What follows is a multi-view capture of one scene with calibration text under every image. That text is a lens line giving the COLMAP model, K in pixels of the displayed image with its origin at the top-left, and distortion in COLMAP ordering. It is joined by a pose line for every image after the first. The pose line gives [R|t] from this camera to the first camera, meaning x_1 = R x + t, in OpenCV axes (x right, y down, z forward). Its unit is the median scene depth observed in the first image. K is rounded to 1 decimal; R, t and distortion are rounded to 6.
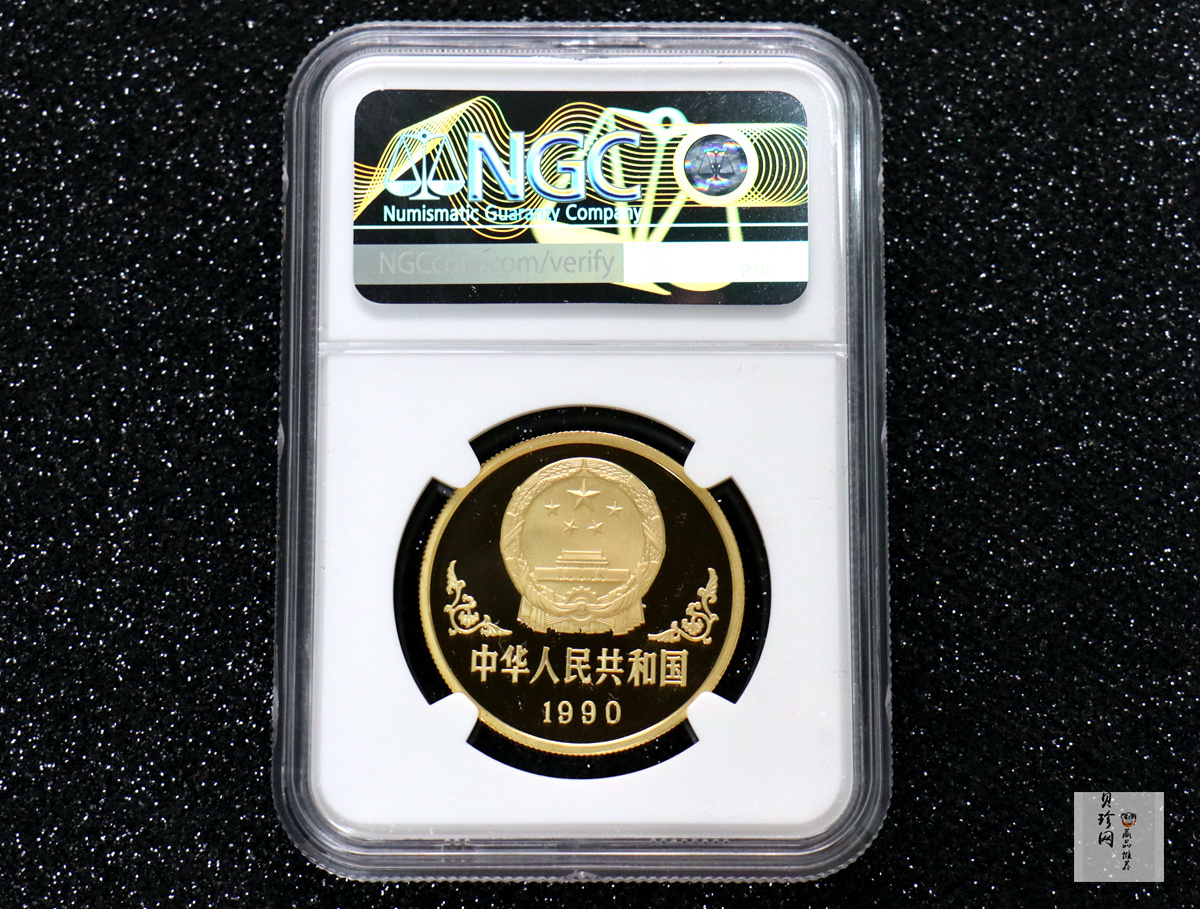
lens RADIAL K [[2581.8, 0, 600.0], [0, 2581.8, 454.5], [0, 0, 1]] dist [0.150220, 0.006589]
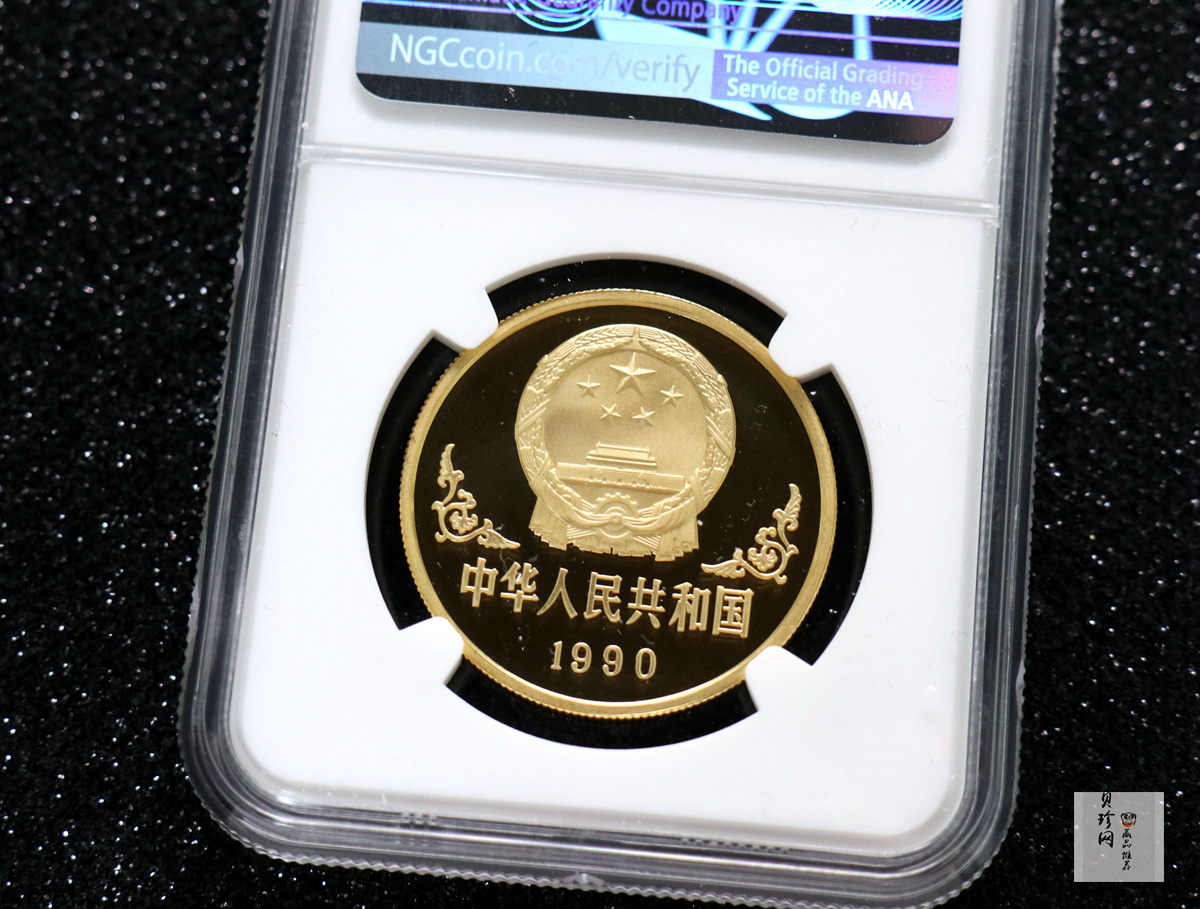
lens RADIAL K [[2268.1, 0, 600.0], [0, 2268.1, 454.5], [0, 0, 1]] dist [0.052951, 0.113590]
pose [[0.995760, 0.087863, -0.027253, 0.004452], [-0.089432, 0.993999, -0.062987, 0.081905], [0.021555, 0.065157, 0.997642, 0.346913]]
